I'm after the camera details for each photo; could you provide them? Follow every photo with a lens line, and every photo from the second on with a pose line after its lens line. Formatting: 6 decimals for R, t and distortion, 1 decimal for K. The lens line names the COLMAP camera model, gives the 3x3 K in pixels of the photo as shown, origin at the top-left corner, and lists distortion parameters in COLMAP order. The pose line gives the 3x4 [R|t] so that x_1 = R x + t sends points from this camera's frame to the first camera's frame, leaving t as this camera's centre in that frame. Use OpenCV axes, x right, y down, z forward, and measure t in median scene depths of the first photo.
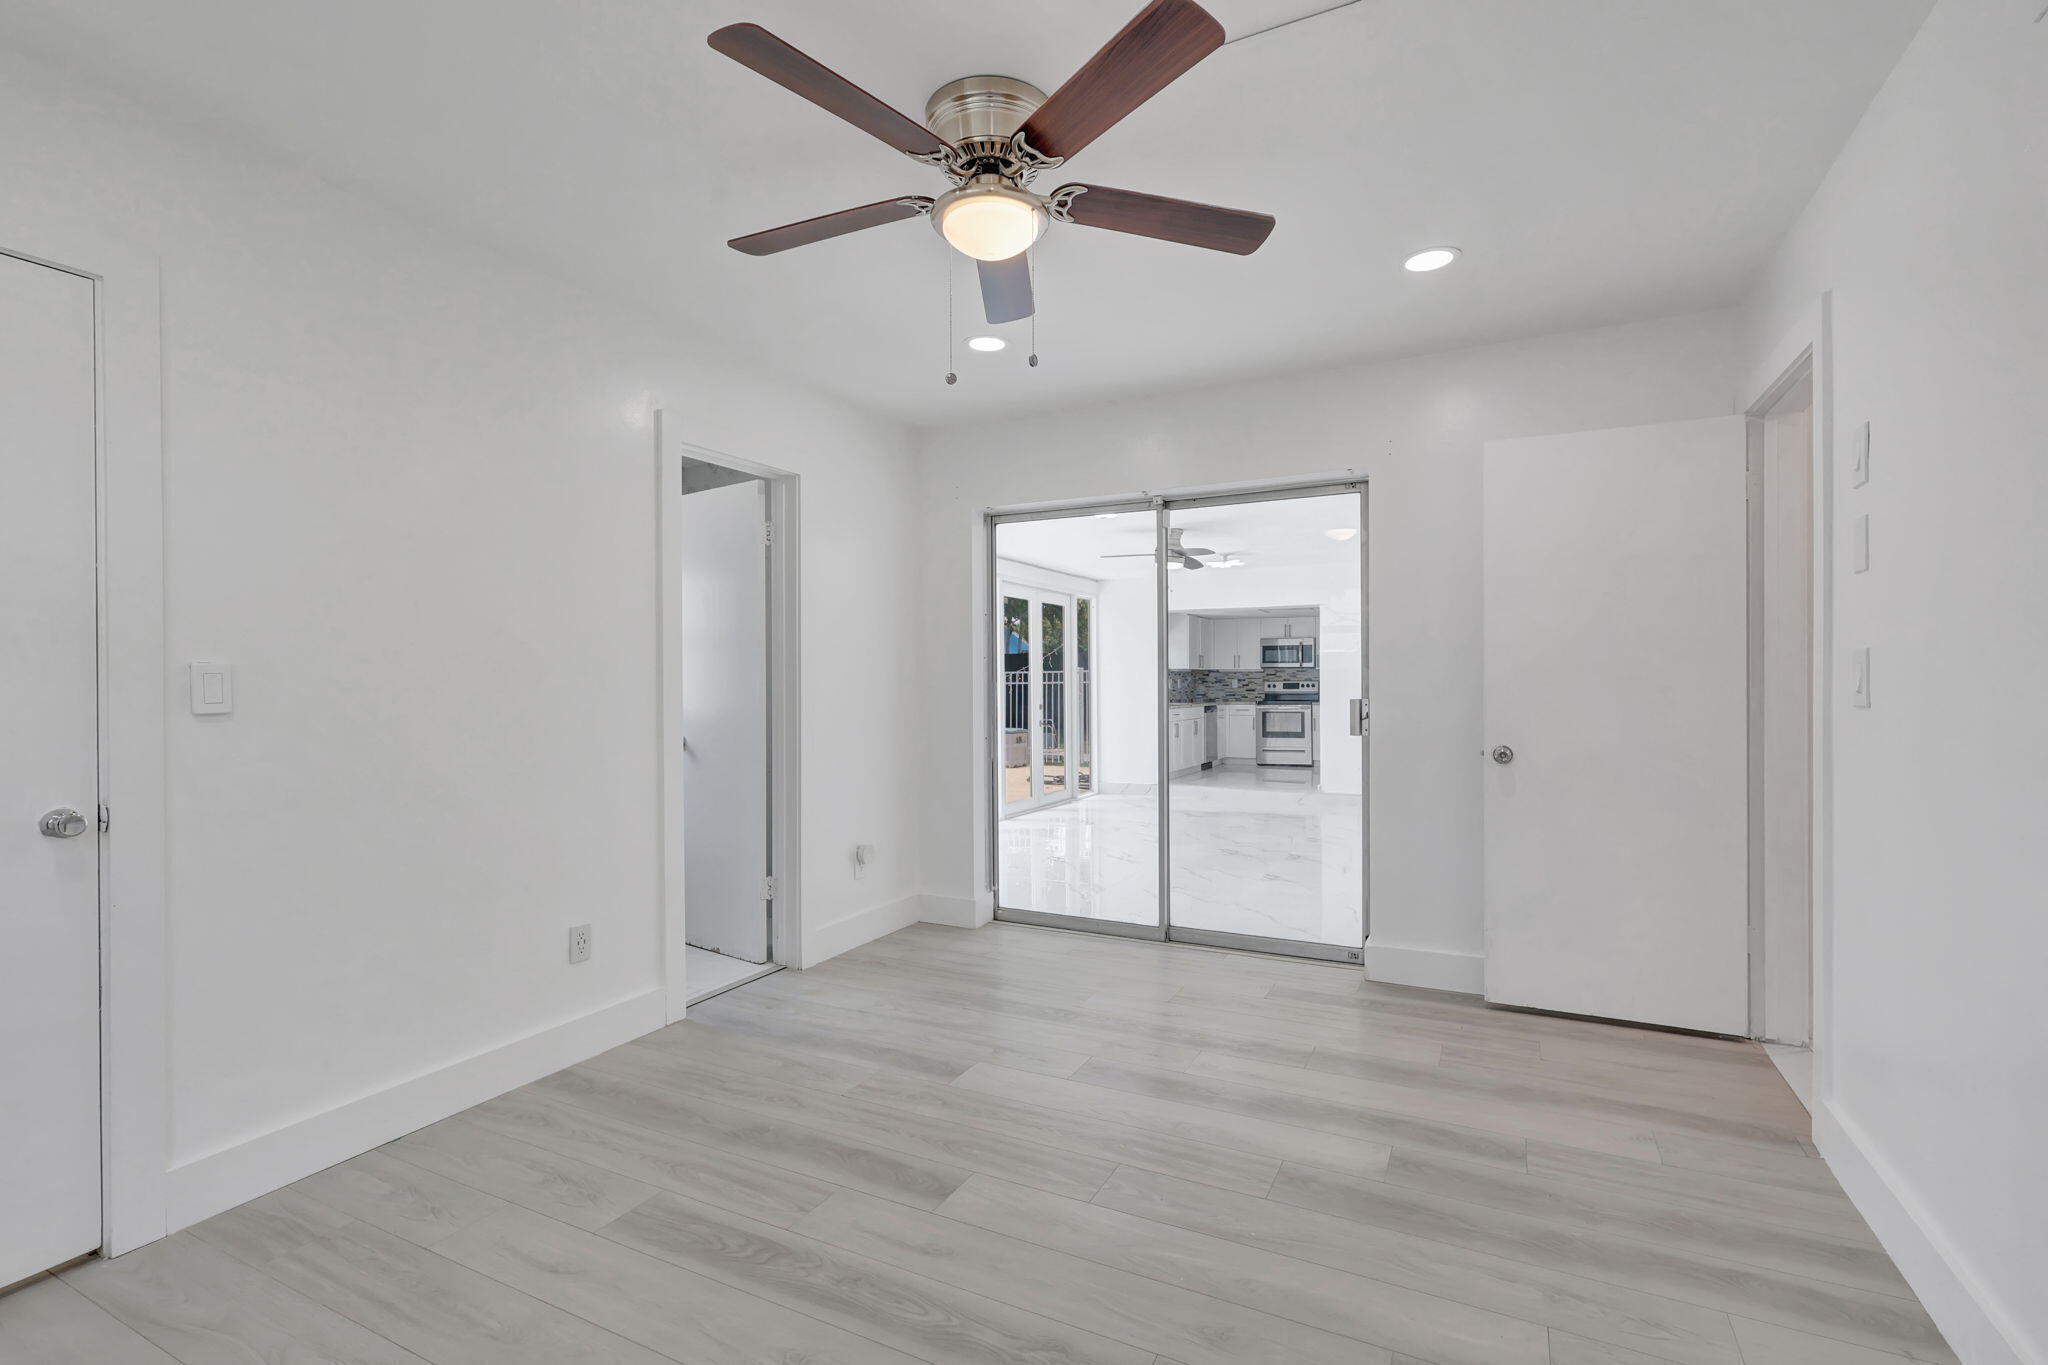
lens RADIAL K [[944.4, 0, 1027.3], [0, 944.4, 684.6], [0, 0, 1]] dist [-0.000729, -0.000263]
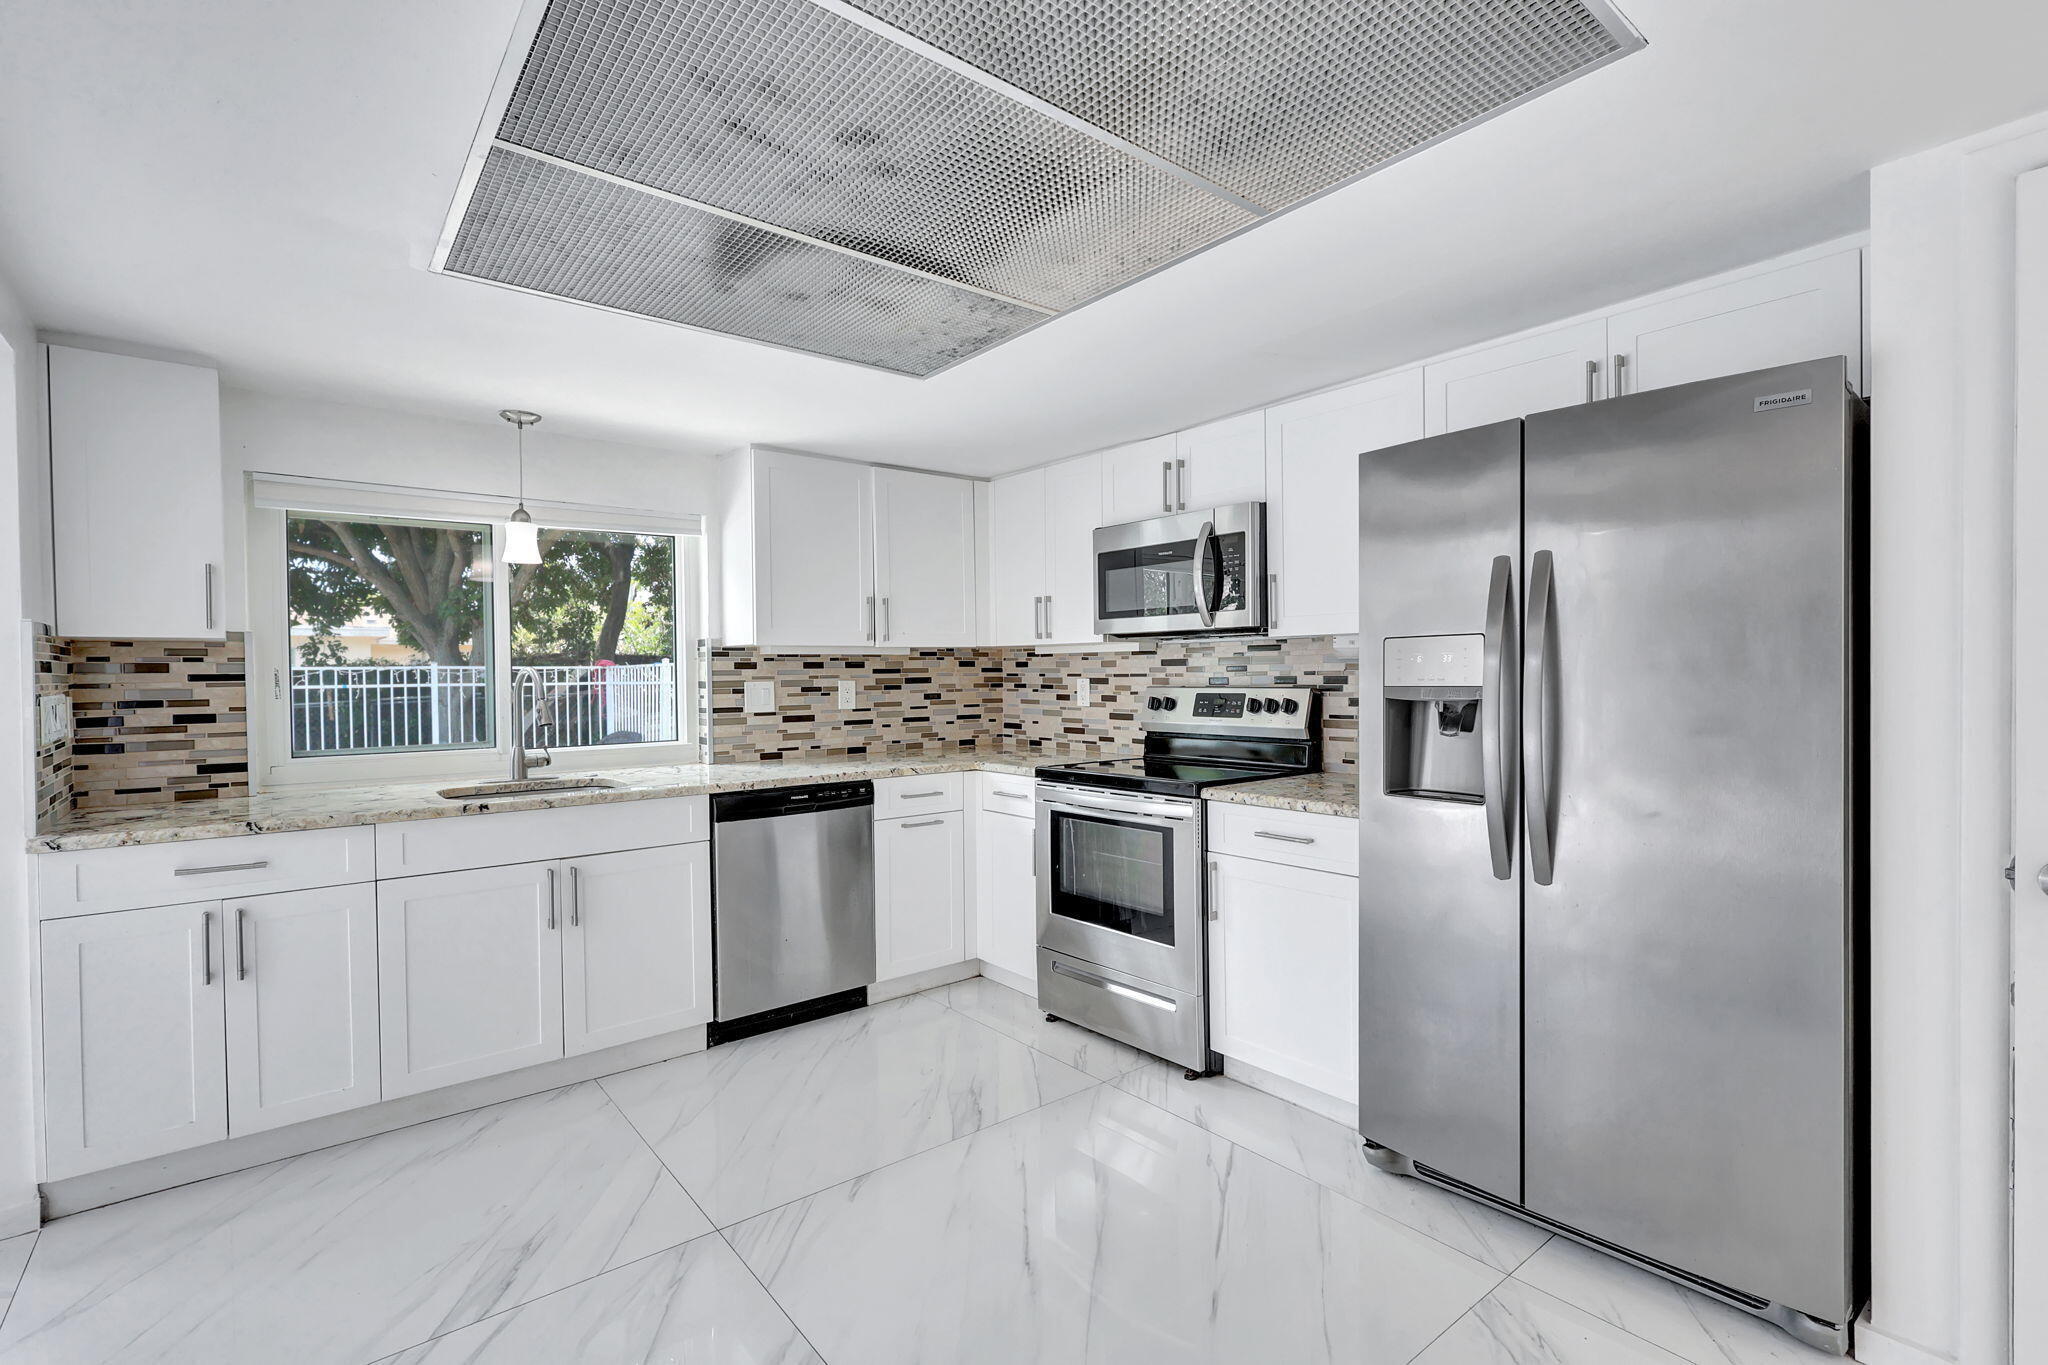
lens RADIAL K [[944.4, 0, 1027.3], [0, 944.4, 684.6], [0, 0, 1]] dist [-0.000729, -0.000263]
pose [[0.912102, 0.000632, -0.409964, 0.346590], [0.006167, 0.999865, 0.015260, -0.008771], [0.409918, -0.016447, 0.911974, 0.766467]]
